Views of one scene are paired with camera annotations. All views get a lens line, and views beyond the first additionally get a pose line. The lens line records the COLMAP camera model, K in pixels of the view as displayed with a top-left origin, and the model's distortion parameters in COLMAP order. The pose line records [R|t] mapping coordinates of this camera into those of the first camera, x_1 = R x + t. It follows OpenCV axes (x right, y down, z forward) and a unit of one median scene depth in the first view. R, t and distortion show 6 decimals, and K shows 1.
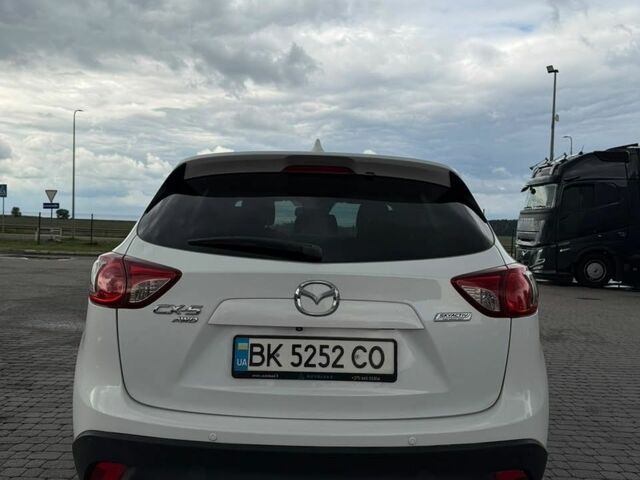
lens RADIAL K [[611.0, 0, 318.8], [0, 611.0, 241.1], [0, 0, 1]] dist [0.039799, 0.000000]
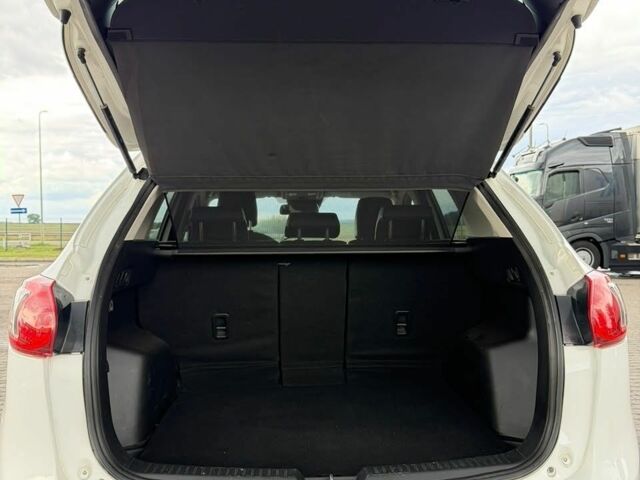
lens RADIAL K [[611.0, 0, 319.2], [0, 611.0, 235.6], [0, 0, 1]] dist [0.039799, 0.000000]
pose [[0.998681, -0.034896, 0.037659, -0.004780], [0.034955, 0.999388, -0.000918, -0.002202], [-0.037604, 0.002234, 0.999290, 0.036148]]
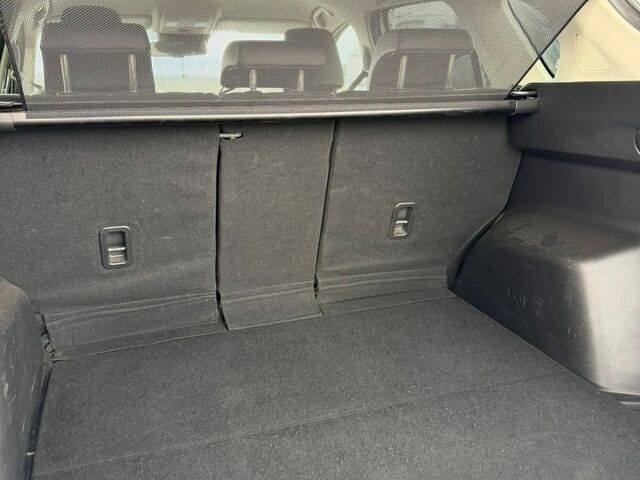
lens RADIAL K [[611.0, 0, 320.7], [0, 611.0, 237.6], [0, 0, 1]] dist [0.039799, 0.000000]
pose [[0.948969, -0.115246, 0.293557, -0.022608], [0.043459, 0.969745, 0.240219, -0.001790], [-0.312360, -0.215203, 0.925267, 0.100511]]
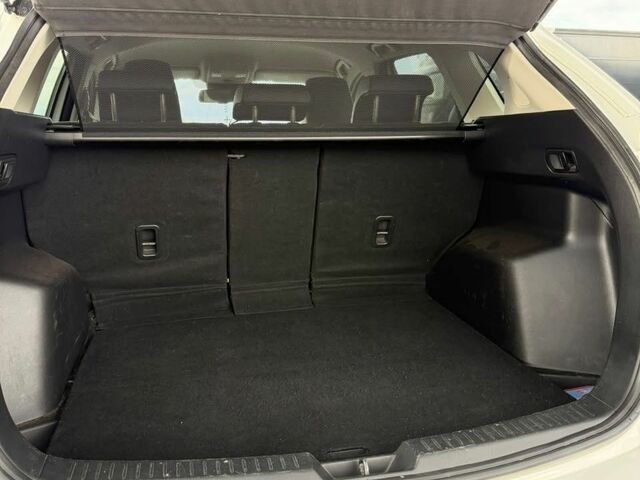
lens RADIAL K [[611.0, 0, 318.4], [0, 611.0, 238.4], [0, 0, 1]] dist [0.039799, 0.000000]
pose [[0.977464, -0.069773, 0.199236, -0.016390], [0.038023, 0.986554, 0.158950, 0.002087], [-0.207648, -0.147792, 0.966975, 0.074504]]
